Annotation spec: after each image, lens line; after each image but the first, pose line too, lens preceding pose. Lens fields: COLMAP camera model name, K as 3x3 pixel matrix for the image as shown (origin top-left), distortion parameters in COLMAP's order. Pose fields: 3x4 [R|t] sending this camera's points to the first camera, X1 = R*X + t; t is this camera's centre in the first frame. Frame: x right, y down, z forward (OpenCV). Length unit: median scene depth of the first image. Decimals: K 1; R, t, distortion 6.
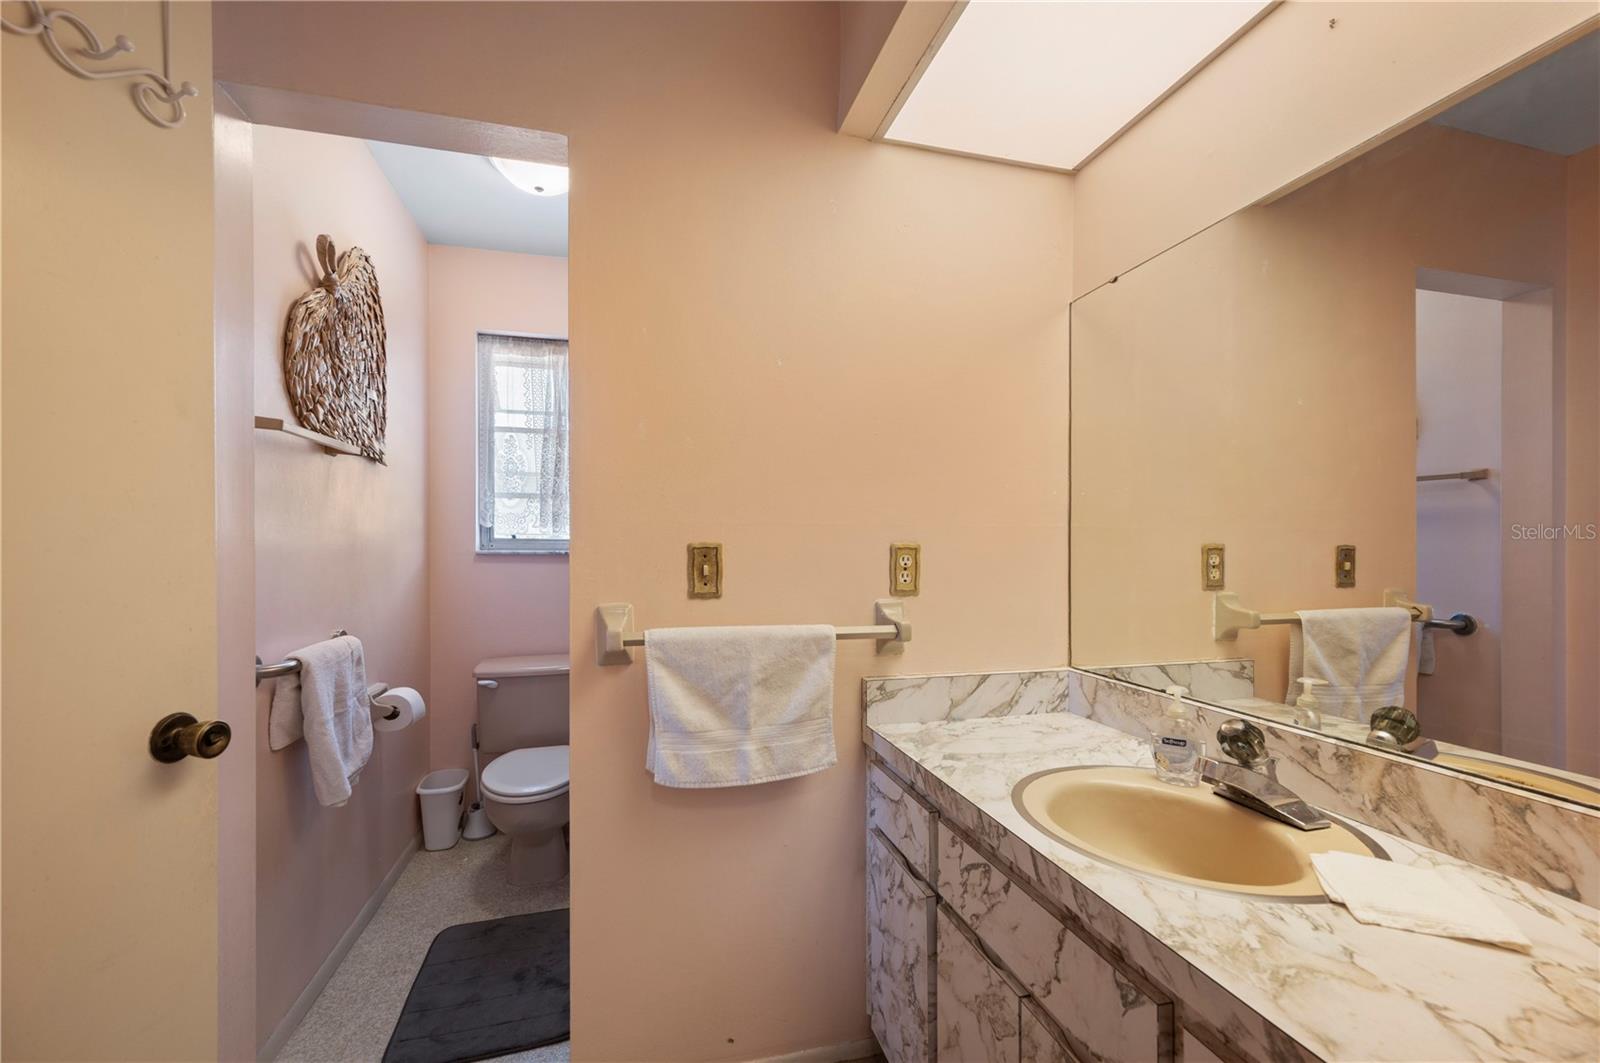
lens RADIAL K [[634.6, 0, 801.8], [0, 634.6, 535.7], [0, 0, 1]] dist [-0.010087, 0.000196]
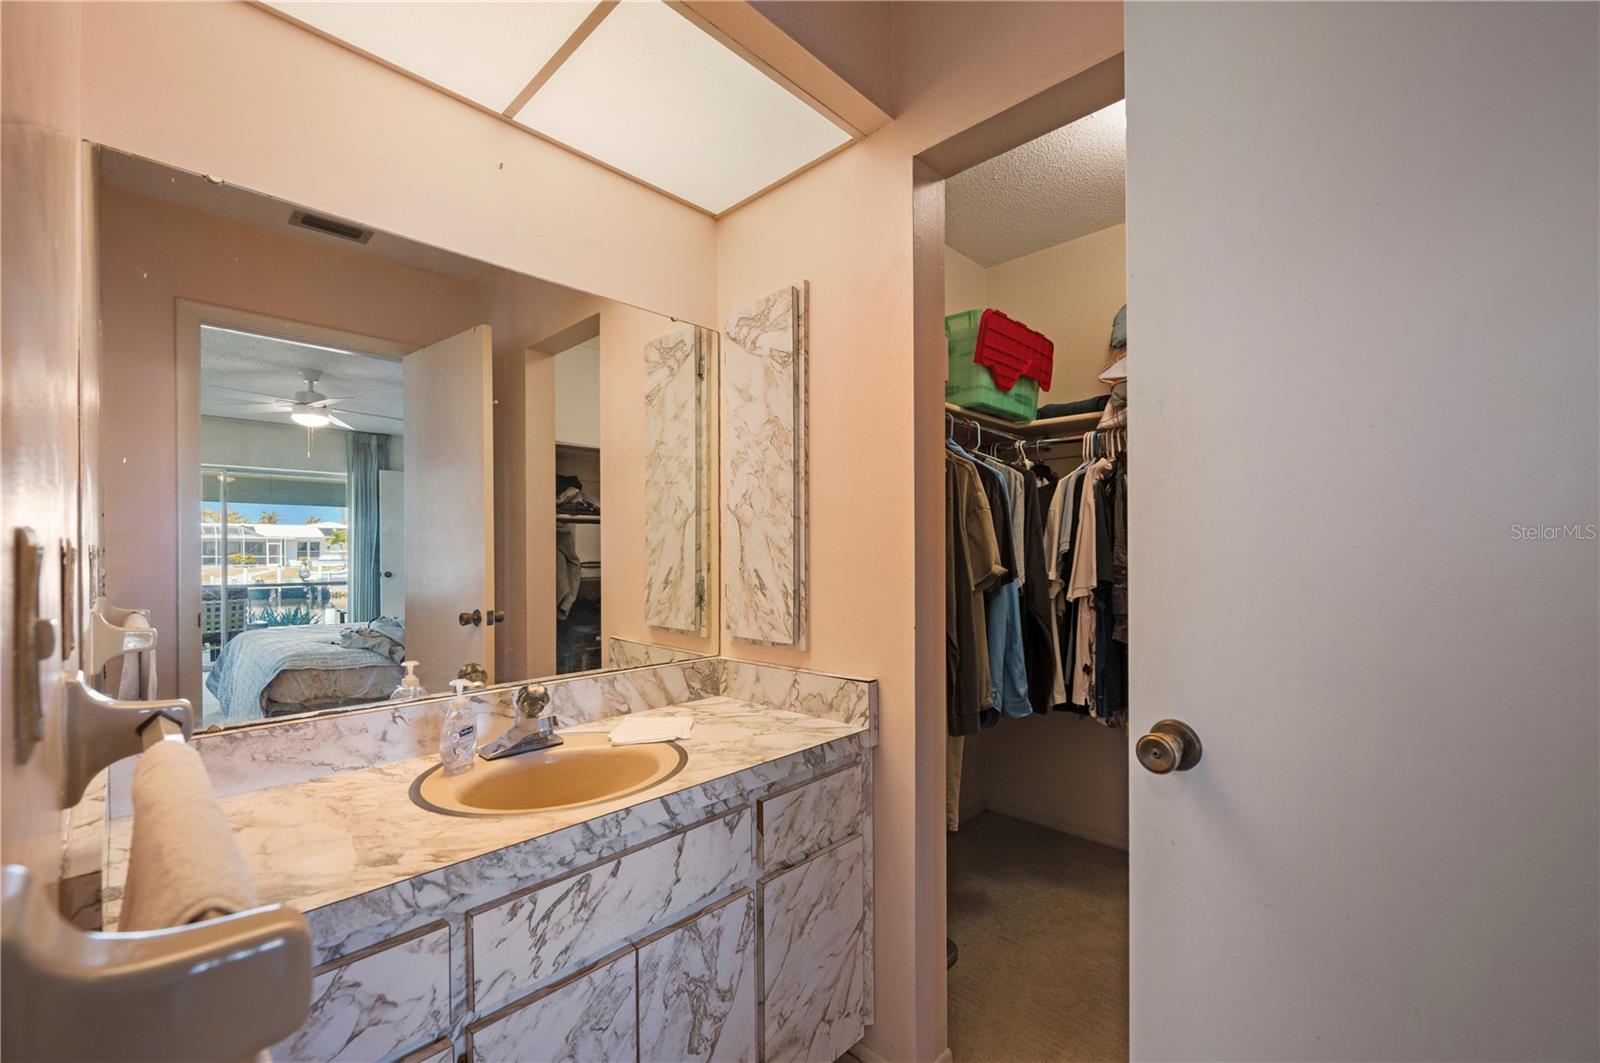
lens RADIAL K [[634.6, 0, 802.7], [0, 634.6, 533.3], [0, 0, 1]] dist [-0.010087, 0.000196]
pose [[-0.492141, 0.022262, 0.870231, -0.650777], [-0.008109, 0.999512, -0.030155, 0.021833], [-0.870478, -0.021897, -0.491721, 1.080447]]
